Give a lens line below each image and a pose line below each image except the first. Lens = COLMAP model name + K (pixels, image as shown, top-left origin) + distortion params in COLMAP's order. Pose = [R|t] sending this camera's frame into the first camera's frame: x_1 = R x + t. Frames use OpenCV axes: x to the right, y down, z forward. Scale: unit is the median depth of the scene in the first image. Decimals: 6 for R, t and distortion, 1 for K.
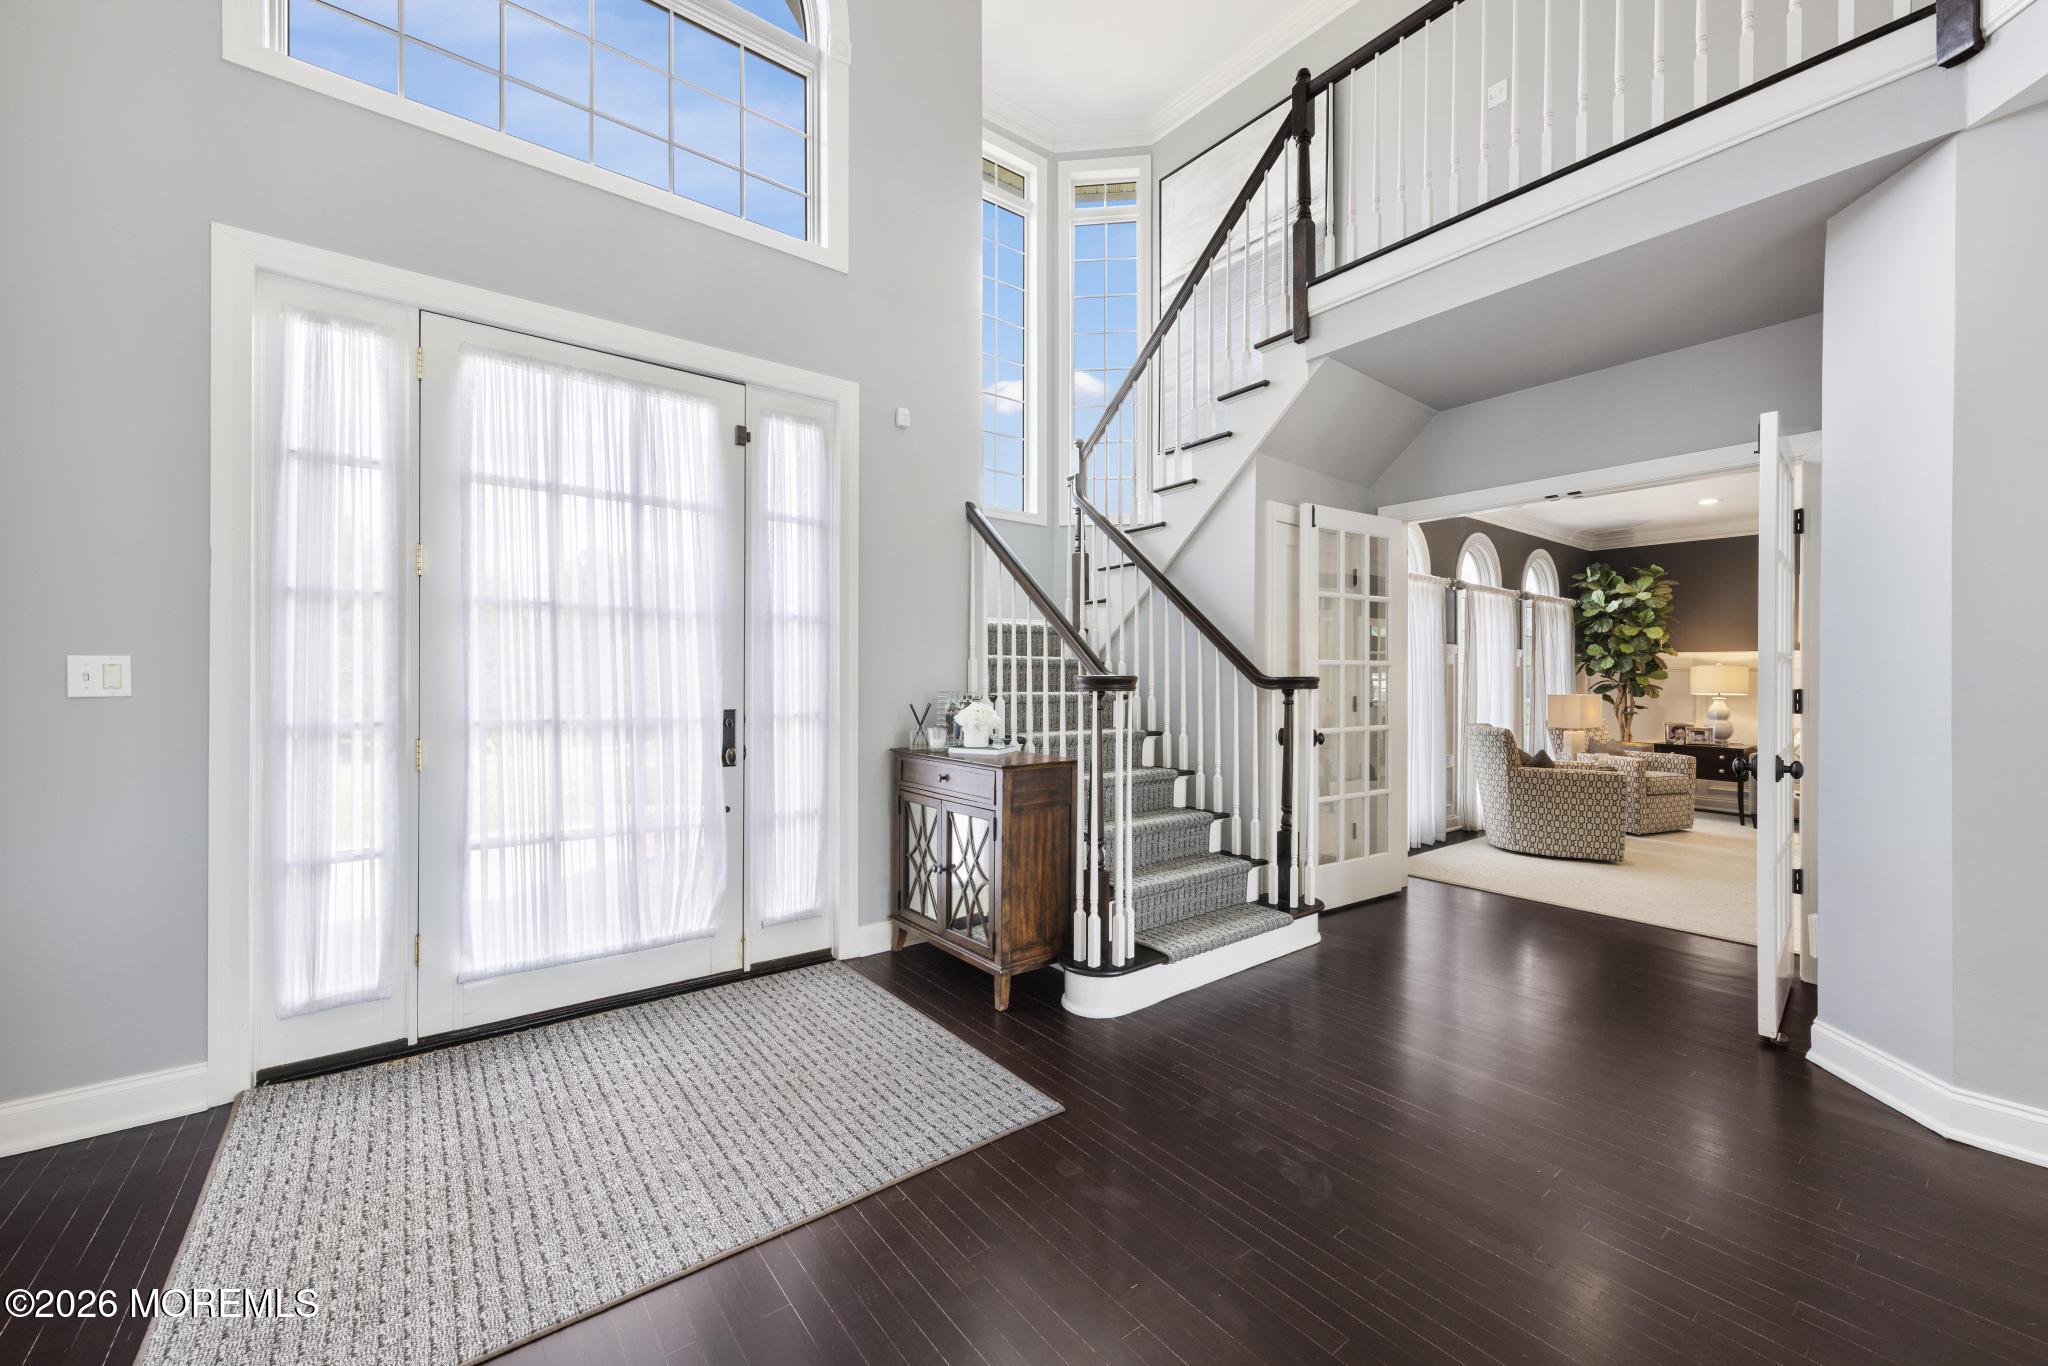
lens RADIAL K [[792.0, 0, 1029.0], [0, 792.0, 678.1], [0, 0, 1]] dist [0.000356, -0.000196]
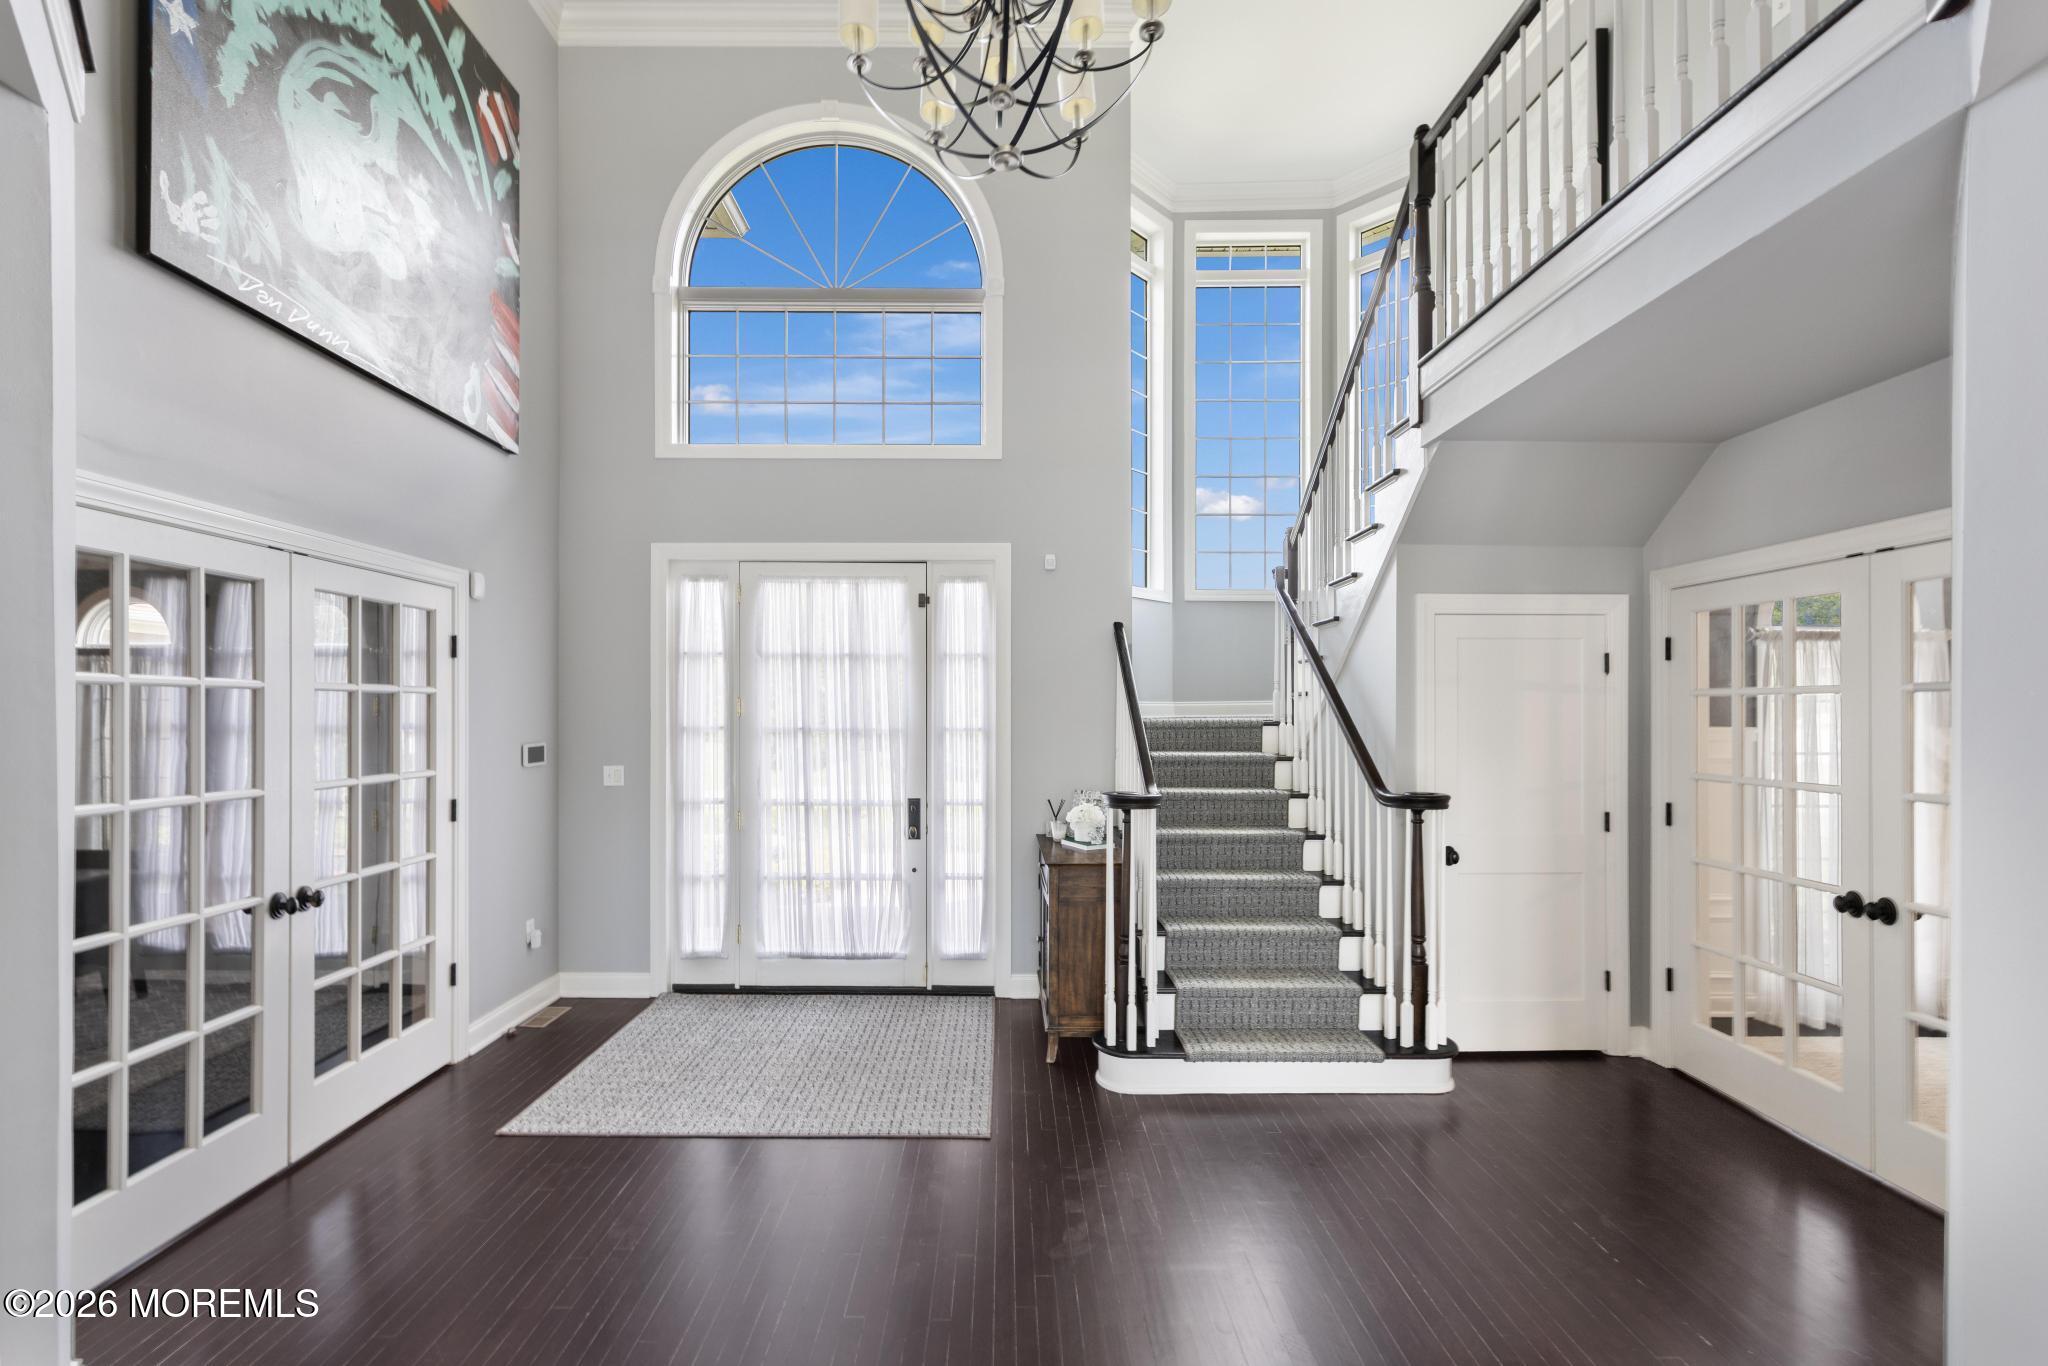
lens RADIAL K [[830.3, 0, 1010.5], [0, 830.3, 706.2], [0, 0, 1]] dist [0.001494, 0.000008]
pose [[0.787831, -0.002243, -0.615888, 0.605894], [0.000662, 0.999996, -0.002795, -0.109598], [0.615891, 0.001794, 0.787829, -0.043550]]
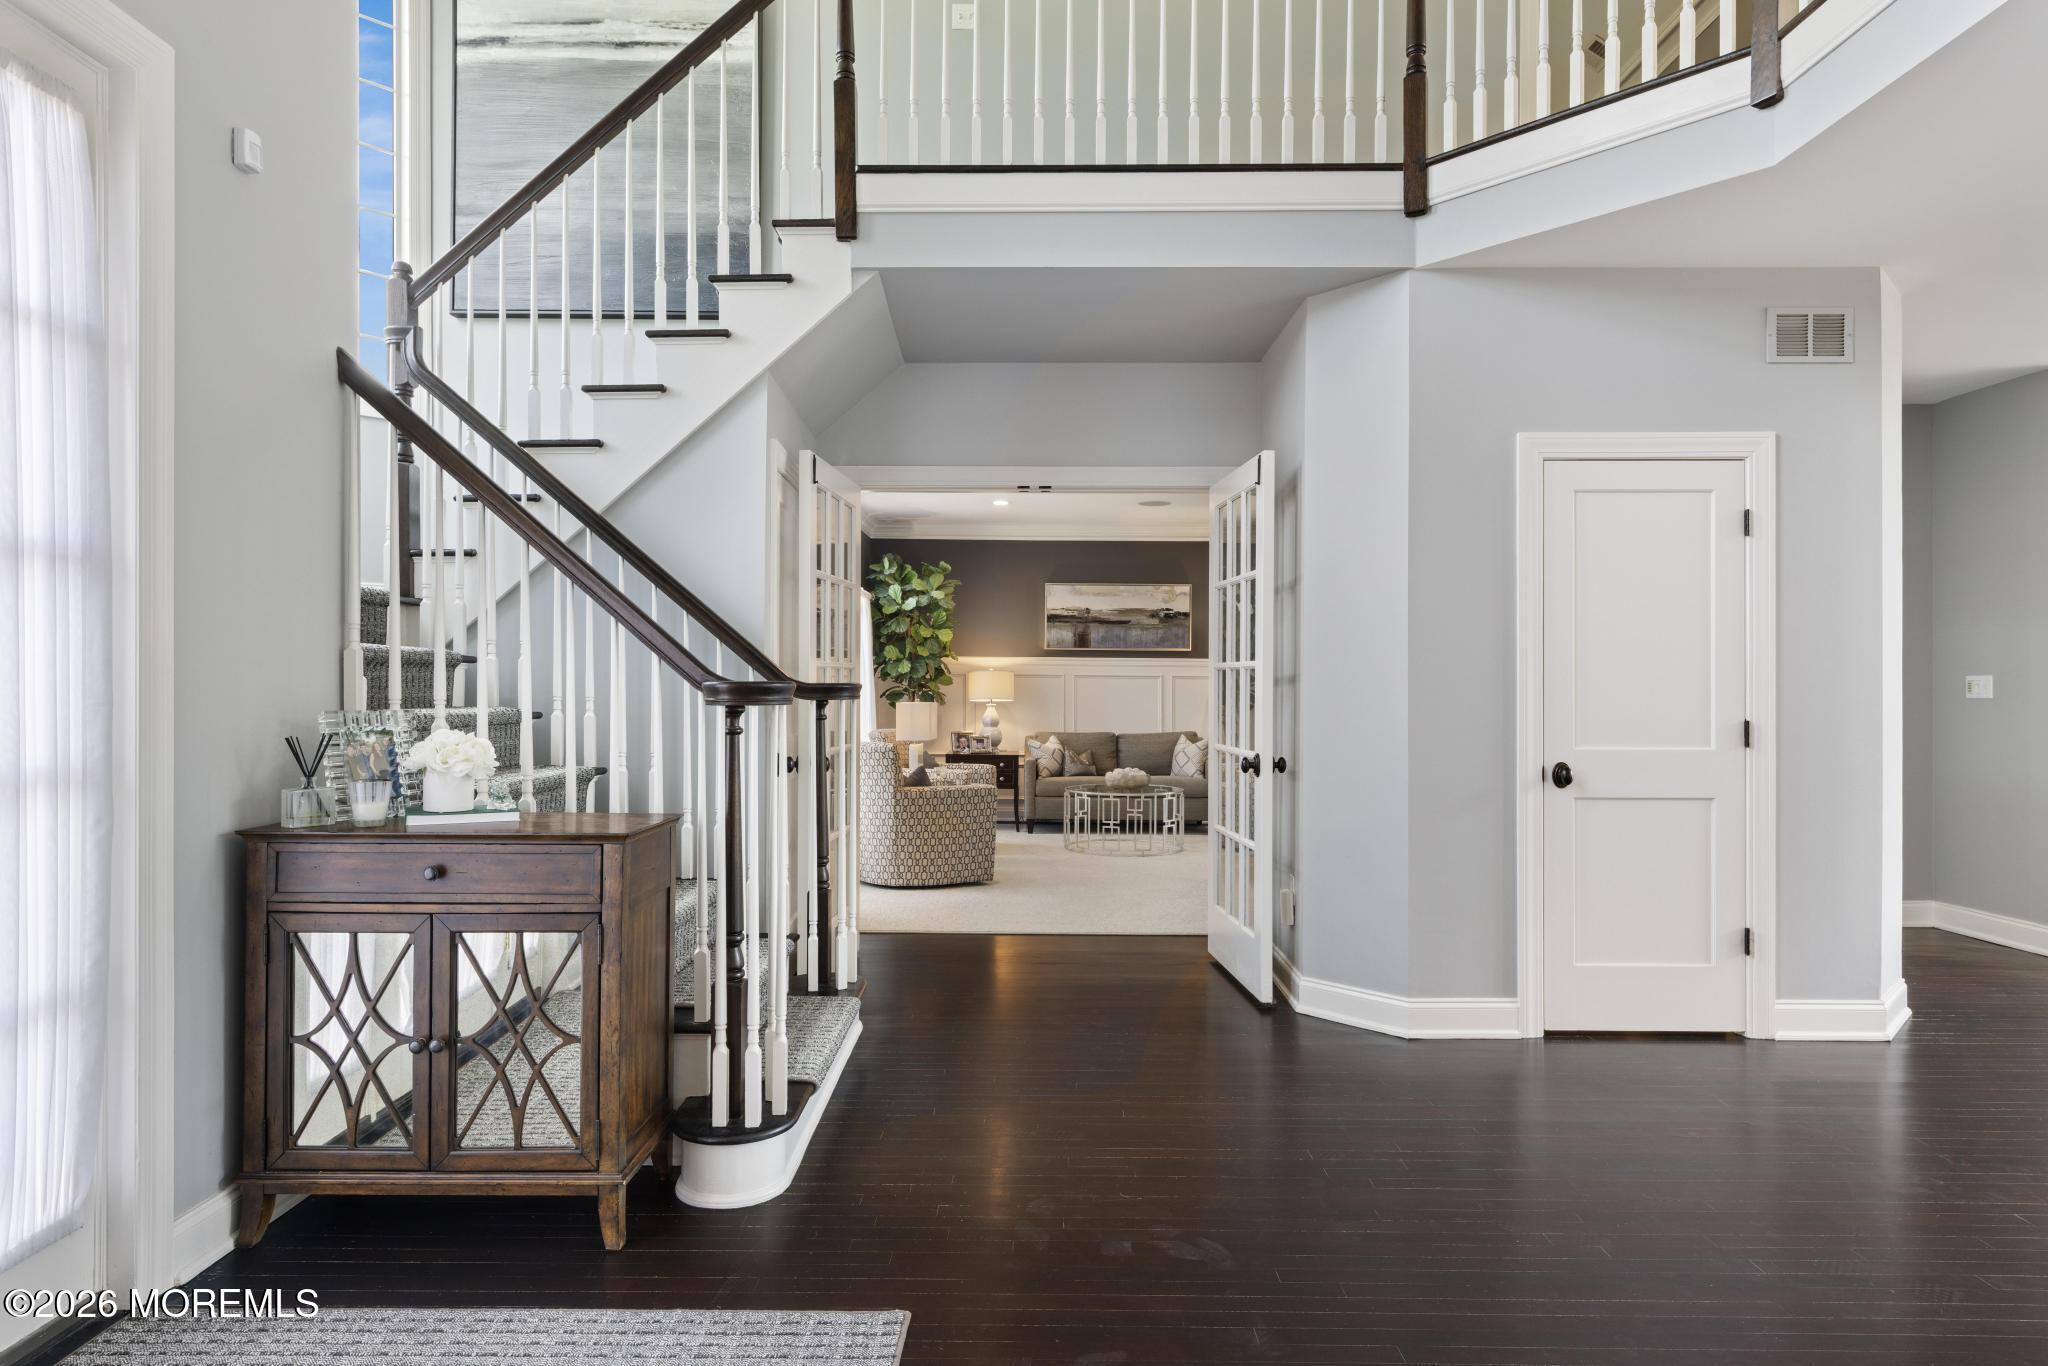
lens RADIAL K [[1145.1, 0, 1024.0], [0, 1145.1, 683.0], [0, 0, 1]] dist [-0.001904, -0.000801]
pose [[0.621495, 0.001779, 0.783416, -0.439867], [-0.002662, 0.999996, -0.000159, -0.002010], [-0.783414, -0.001987, 0.621497, 0.200633]]
